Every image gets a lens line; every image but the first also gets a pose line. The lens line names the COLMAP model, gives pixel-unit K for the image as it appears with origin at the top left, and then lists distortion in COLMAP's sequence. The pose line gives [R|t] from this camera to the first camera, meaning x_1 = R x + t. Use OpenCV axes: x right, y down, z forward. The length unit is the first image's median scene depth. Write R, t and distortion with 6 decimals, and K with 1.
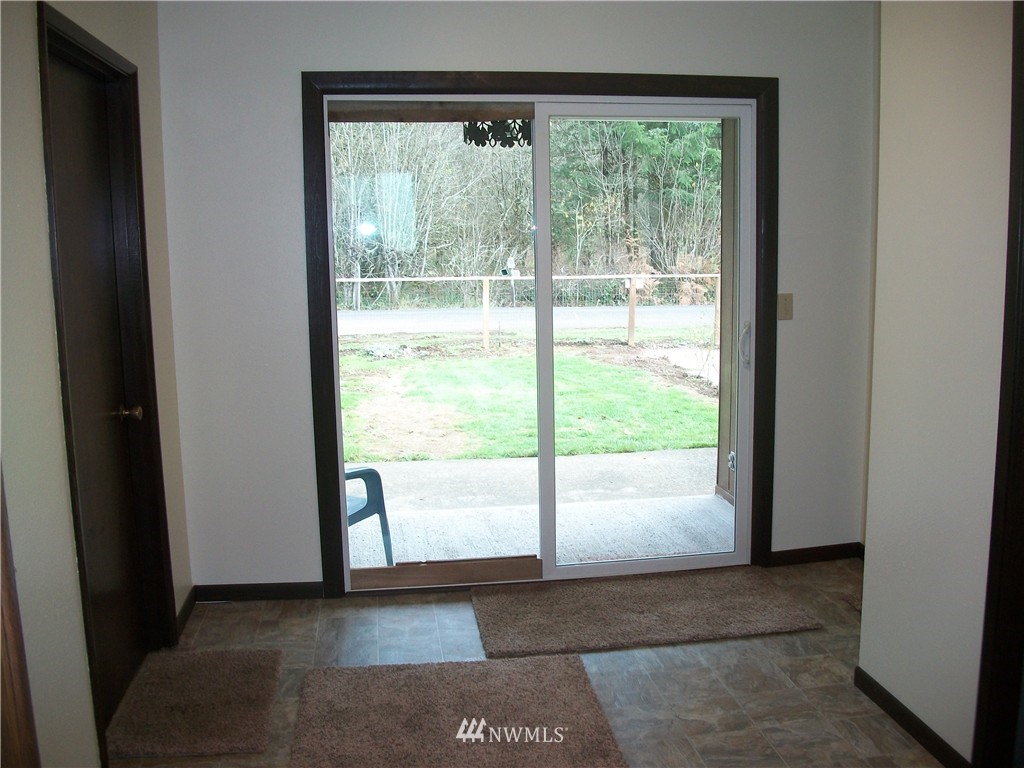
lens RADIAL K [[980.4, 0, 513.6], [0, 980.4, 391.2], [0, 0, 1]] dist [-0.116213, 0.000000]
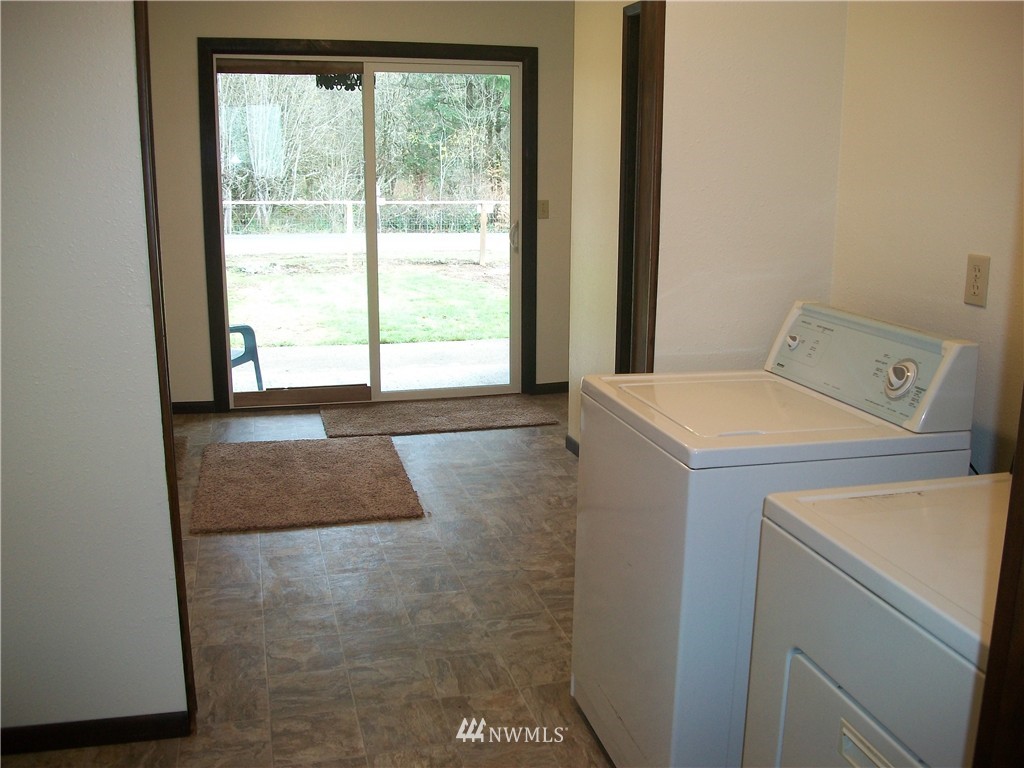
lens RADIAL K [[980.4, 0, 511.7], [0, 980.4, 374.6], [0, 0, 1]] dist [-0.116213, 0.000000]
pose [[0.992065, -0.005062, 0.125625, 0.047835], [-0.001340, 0.998707, 0.050821, 0.073822], [-0.125720, -0.050586, 0.990775, -0.381845]]
